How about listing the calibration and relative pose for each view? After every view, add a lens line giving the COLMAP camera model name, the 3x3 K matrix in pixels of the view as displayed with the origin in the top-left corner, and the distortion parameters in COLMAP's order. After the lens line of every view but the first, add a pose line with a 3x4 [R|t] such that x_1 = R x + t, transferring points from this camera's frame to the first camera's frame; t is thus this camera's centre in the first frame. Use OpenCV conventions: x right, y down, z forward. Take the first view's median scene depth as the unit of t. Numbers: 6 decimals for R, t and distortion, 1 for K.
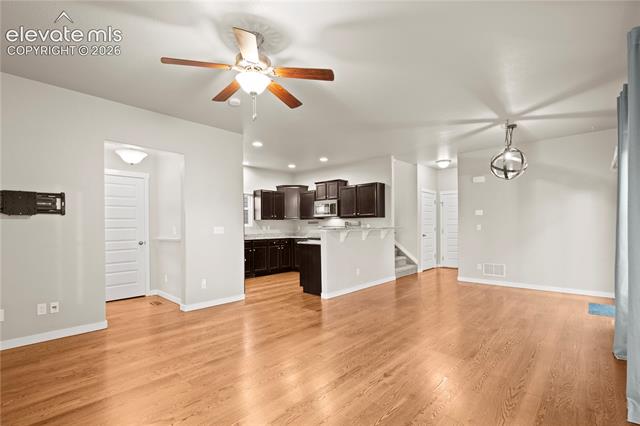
lens RADIAL K [[301.5, 0, 323.1], [0, 301.5, 221.1], [0, 0, 1]] dist [-0.000706, 0.000251]
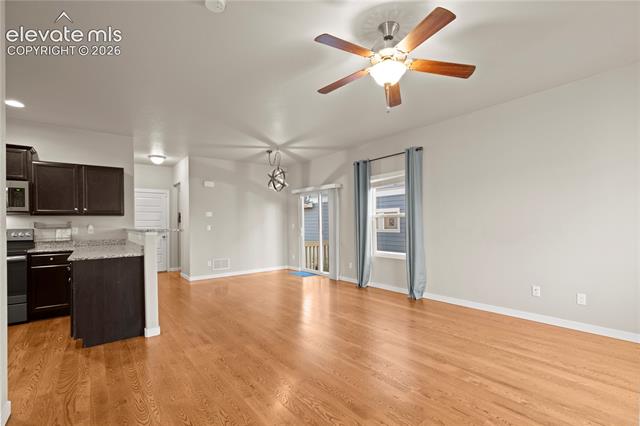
lens RADIAL K [[293.3, 0, 320.7], [0, 293.3, 220.3], [0, 0, 1]] dist [-0.002695, 0.000458]
pose [[0.145223, 0.014881, 0.989287, -0.395803], [0.001564, 0.999882, -0.015270, 0.008961], [-0.989398, 0.003765, 0.145183, 0.366043]]
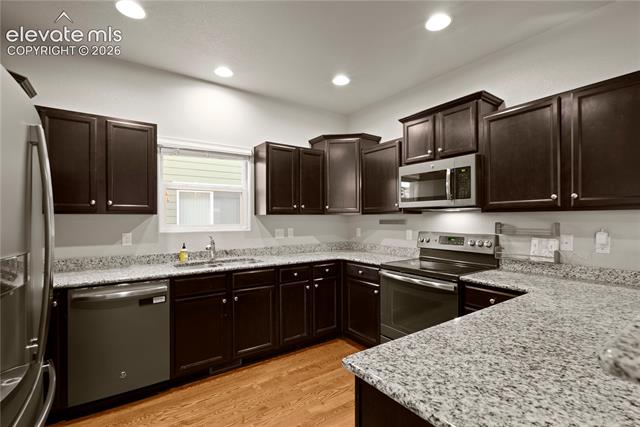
lens RADIAL K [[293.3, 0, 320.7], [0, 293.3, 220.8], [0, 0, 1]] dist [-0.002695, 0.000458]
pose [[0.976589, 0.007786, -0.214974, -0.046576], [-0.002667, 0.999706, 0.024090, -0.006779], [0.215099, -0.022953, 0.976323, 0.627206]]
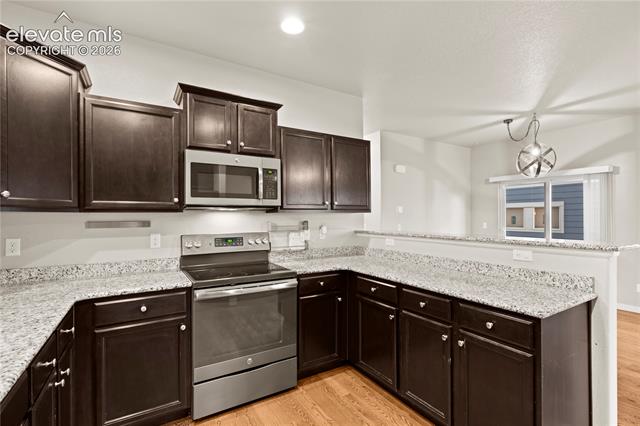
lens RADIAL K [[299.6, 0, 310.7], [0, 299.6, 217.0], [0, 0, 1]] dist [-0.017684, -0.000043]
pose [[0.285769, 0.007497, 0.958269, -0.270471], [-0.009304, 0.999944, -0.005048, -0.001864], [-0.958253, -0.007474, 0.285823, 0.826166]]
